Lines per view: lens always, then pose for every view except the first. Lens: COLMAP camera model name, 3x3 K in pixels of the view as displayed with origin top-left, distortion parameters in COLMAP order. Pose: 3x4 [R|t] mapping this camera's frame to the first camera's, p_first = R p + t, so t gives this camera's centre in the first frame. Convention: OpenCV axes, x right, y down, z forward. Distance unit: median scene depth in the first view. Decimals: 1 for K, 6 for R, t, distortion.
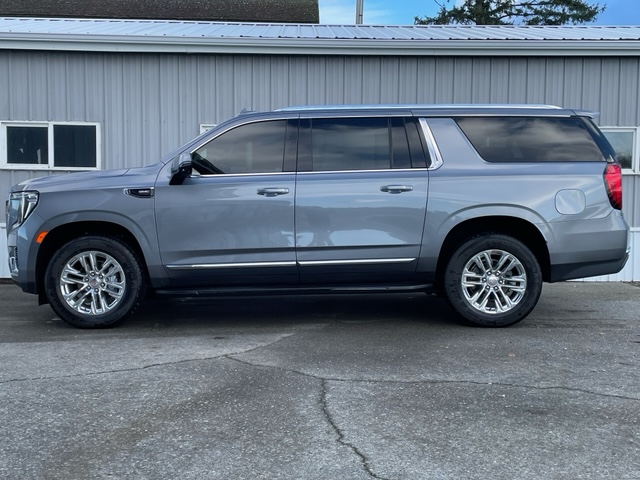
lens RADIAL K [[739.7, 0, 320.0], [0, 739.7, 240.0], [0, 0, 1]] dist [0.006398, 0.010678]
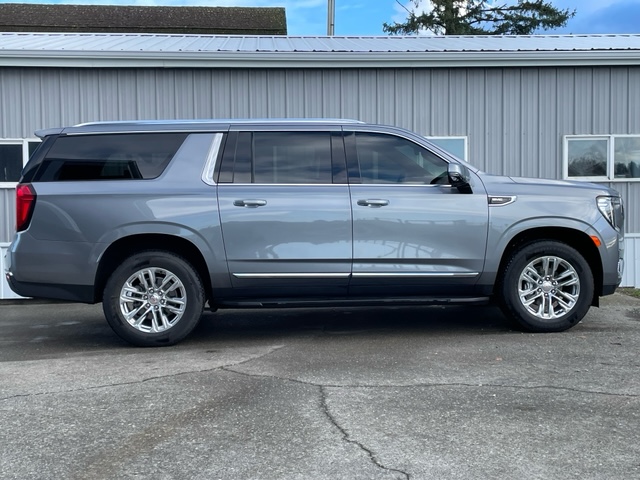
lens RADIAL K [[789.0, 0, 320.0], [0, 789.0, 240.0], [0, 0, 1]] dist [0.005690, 0.009047]
pose [[0.998589, -0.021357, 0.048616, -0.046396], [0.022311, 0.999567, -0.019166, 0.005564], [-0.048186, 0.020223, 0.998634, -0.106252]]
